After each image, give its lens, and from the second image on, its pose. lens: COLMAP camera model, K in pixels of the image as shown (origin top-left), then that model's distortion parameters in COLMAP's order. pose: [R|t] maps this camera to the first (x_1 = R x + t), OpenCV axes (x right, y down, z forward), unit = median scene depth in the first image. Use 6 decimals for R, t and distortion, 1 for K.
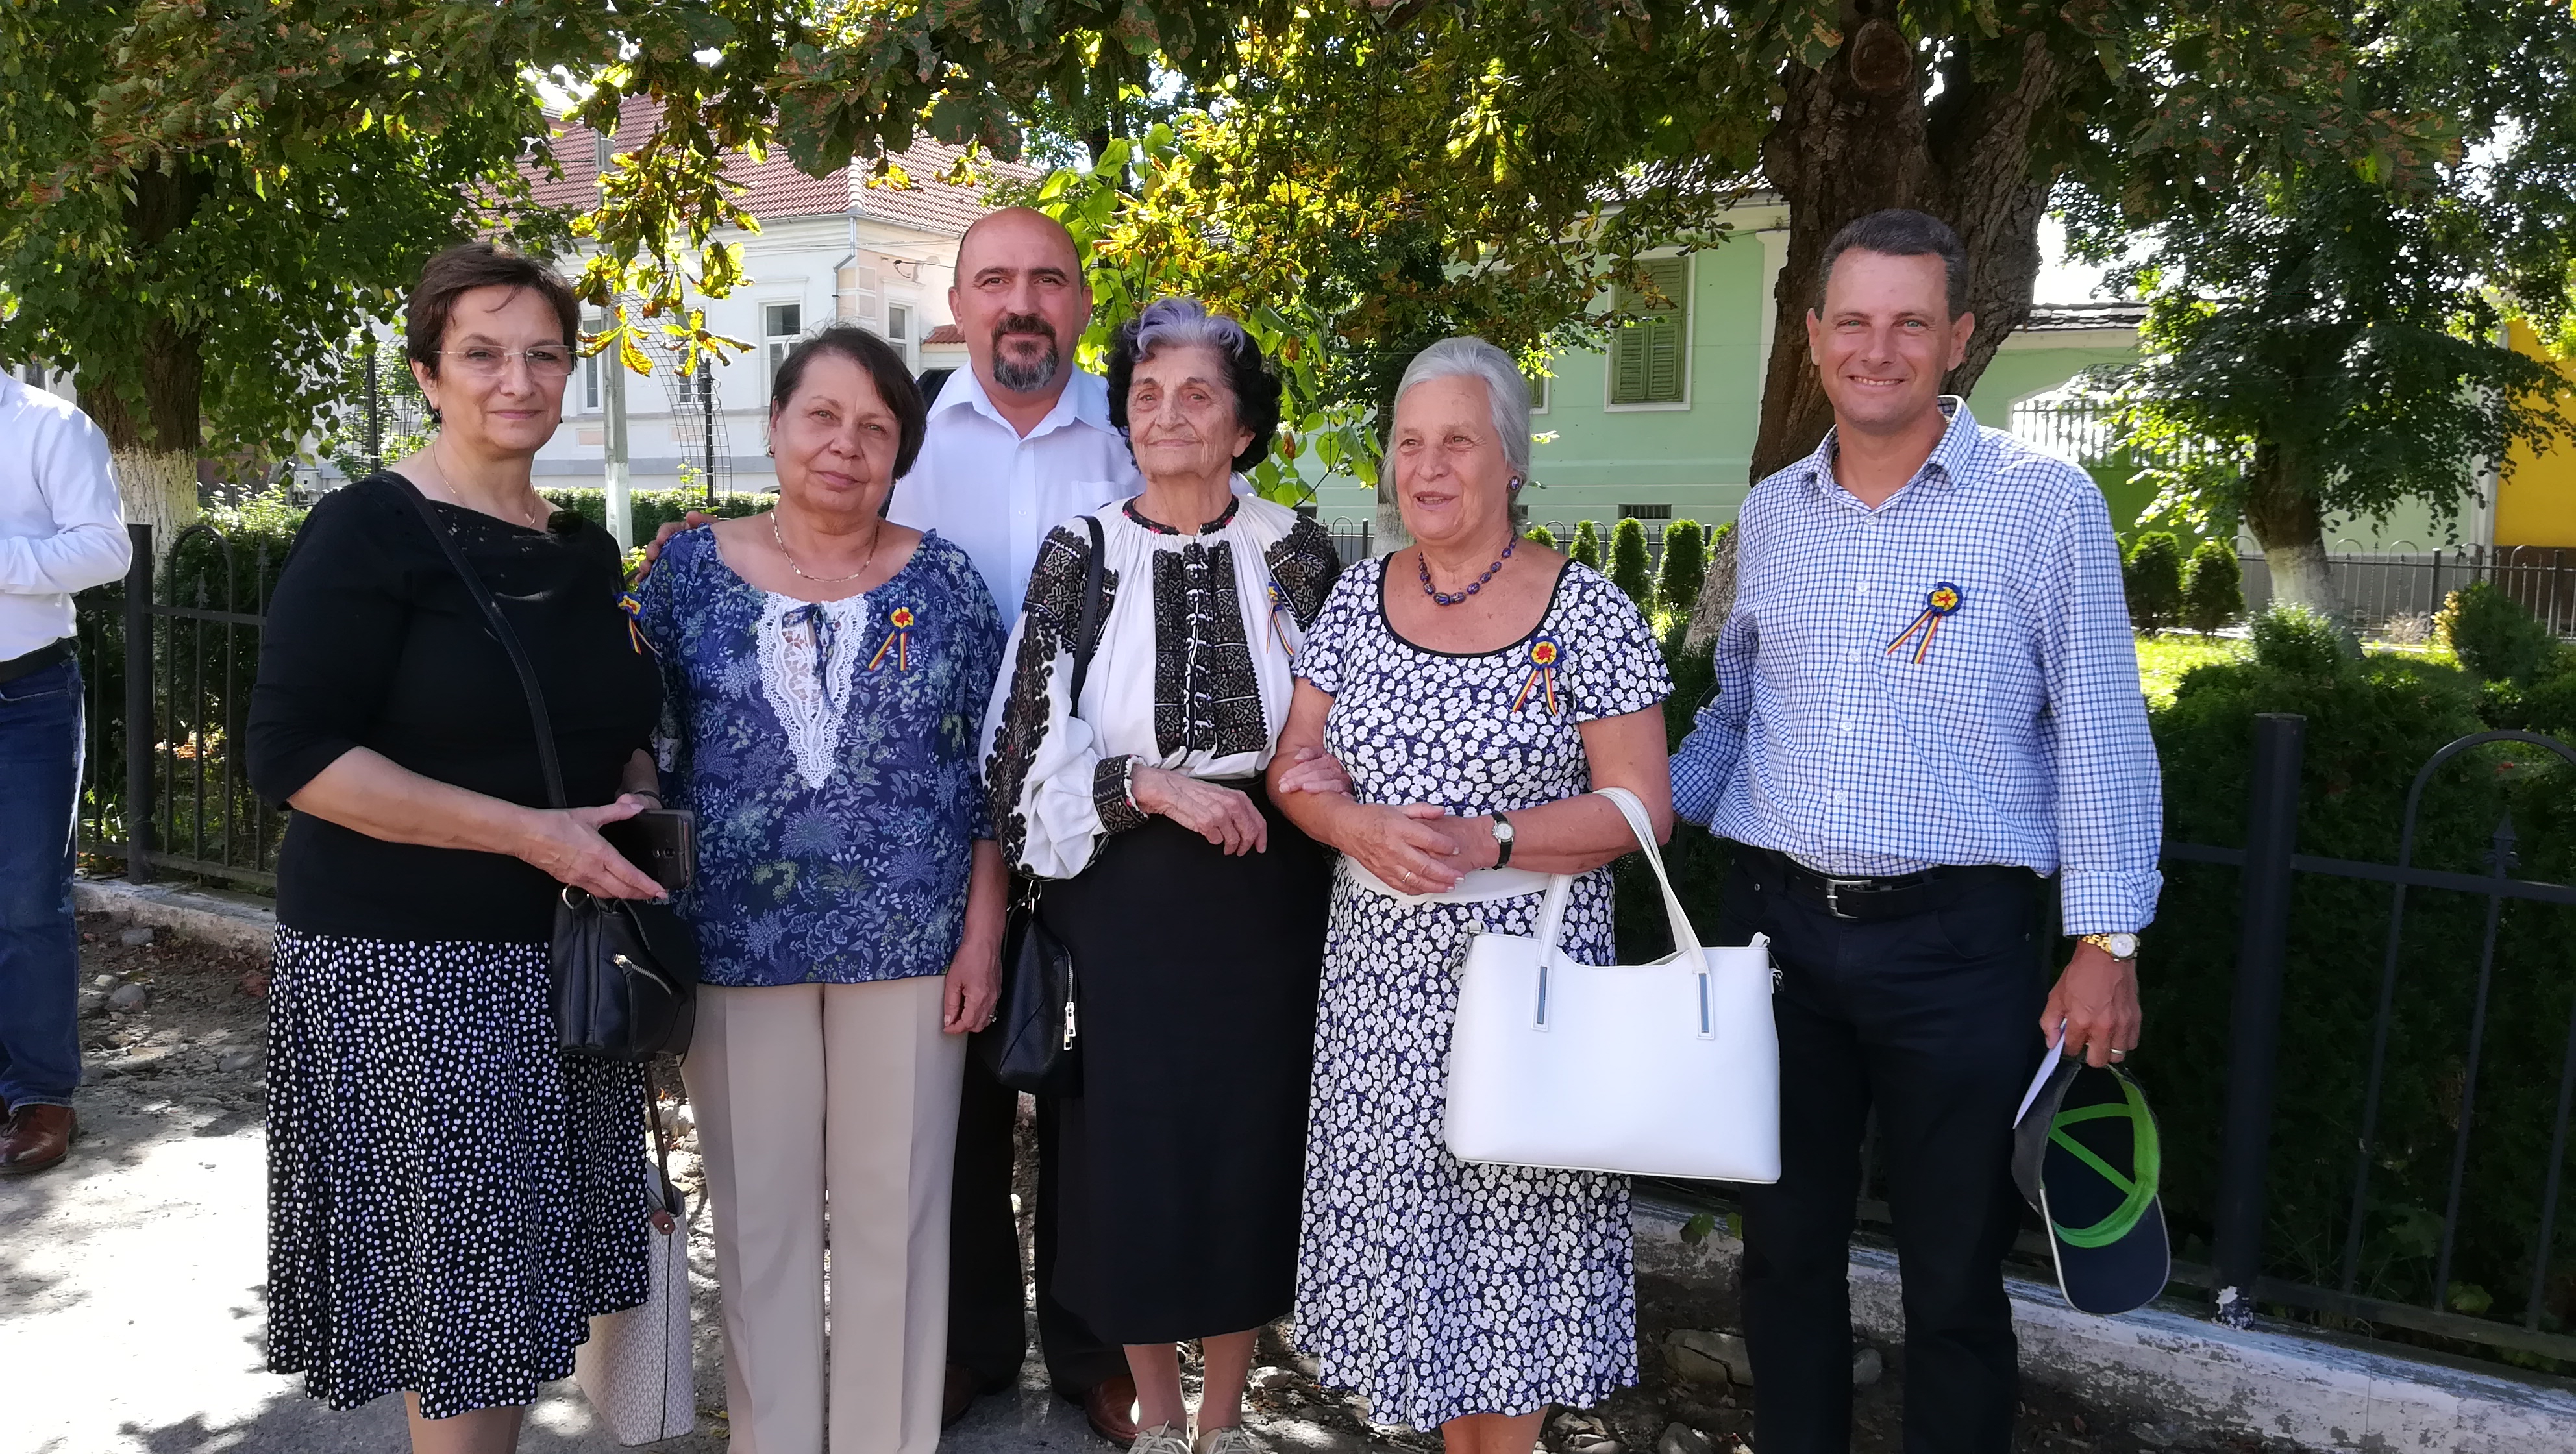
lens RADIAL K [[1974.7, 0, 1289.3], [0, 1974.7, 777.4], [0, 0, 1]] dist [0.075353, -0.108510]
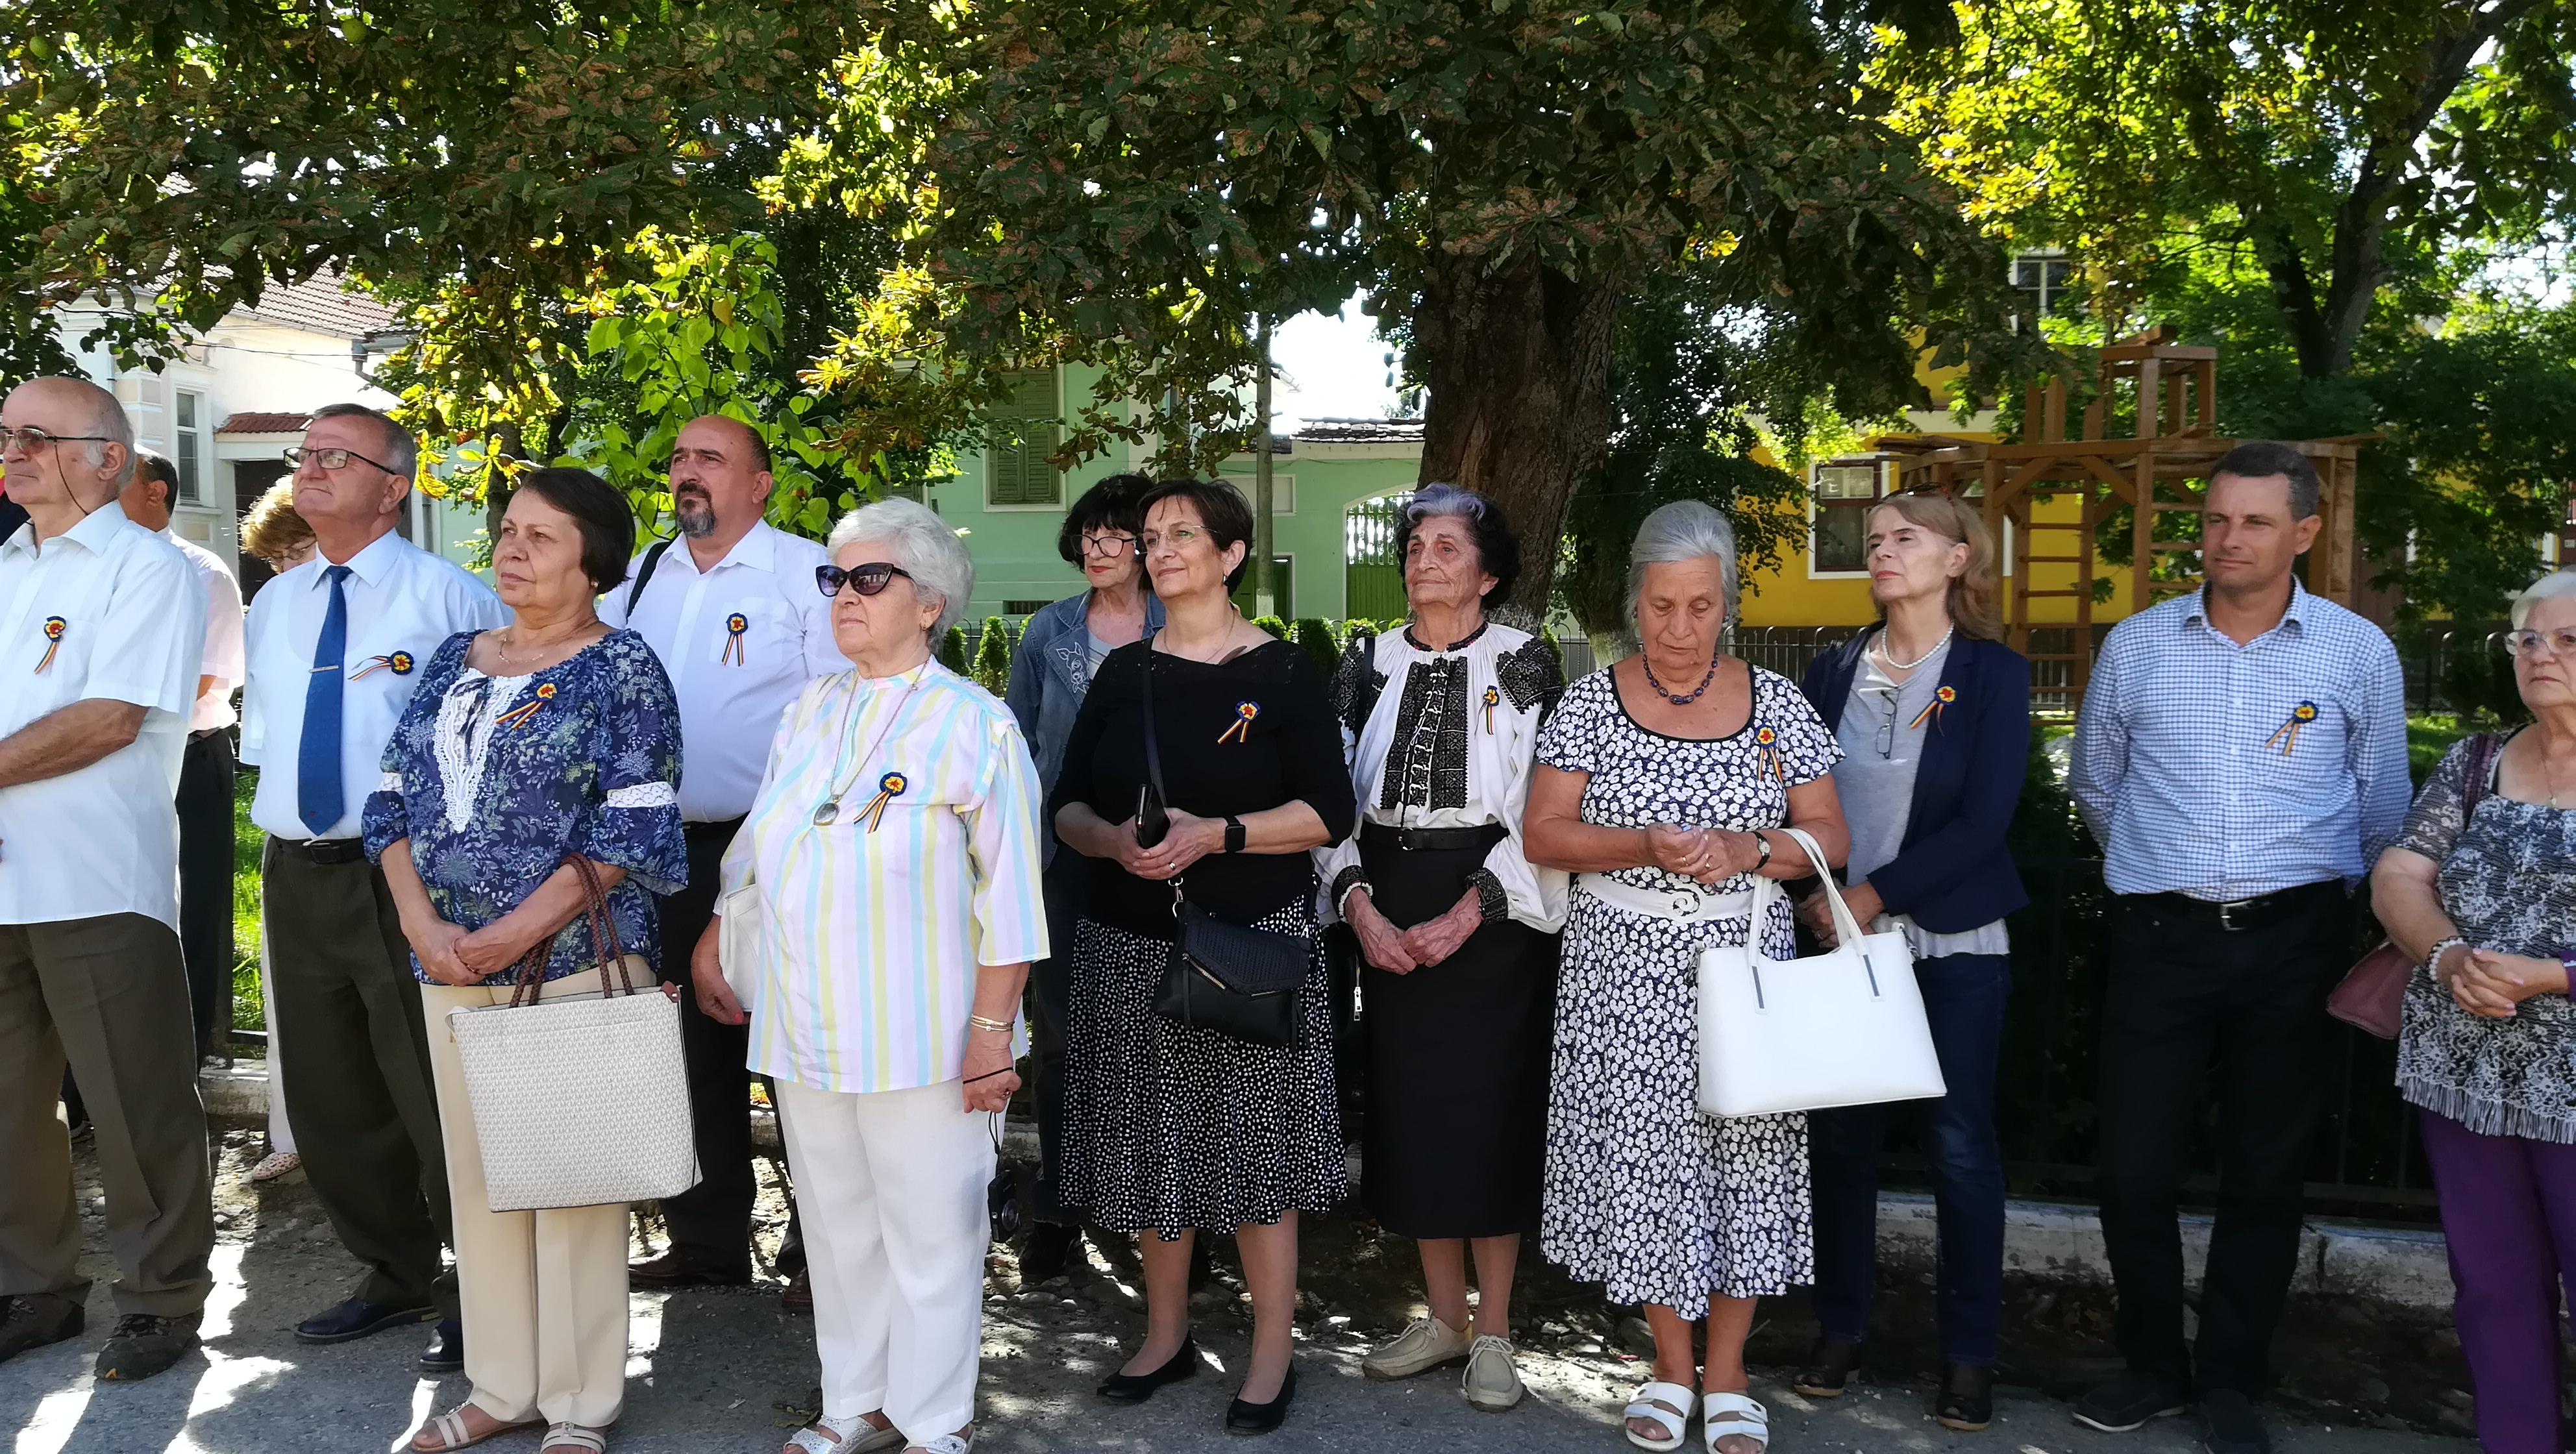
lens RADIAL K [[1974.7, 0, 1291.5], [0, 1974.7, 754.2], [0, 0, 1]] dist [0.075353, -0.108510]
pose [[0.937158, -0.042004, 0.346367, -0.294953], [0.061707, 0.997031, -0.046049, -0.003619], [-0.343405, 0.064529, 0.936968, -0.082211]]
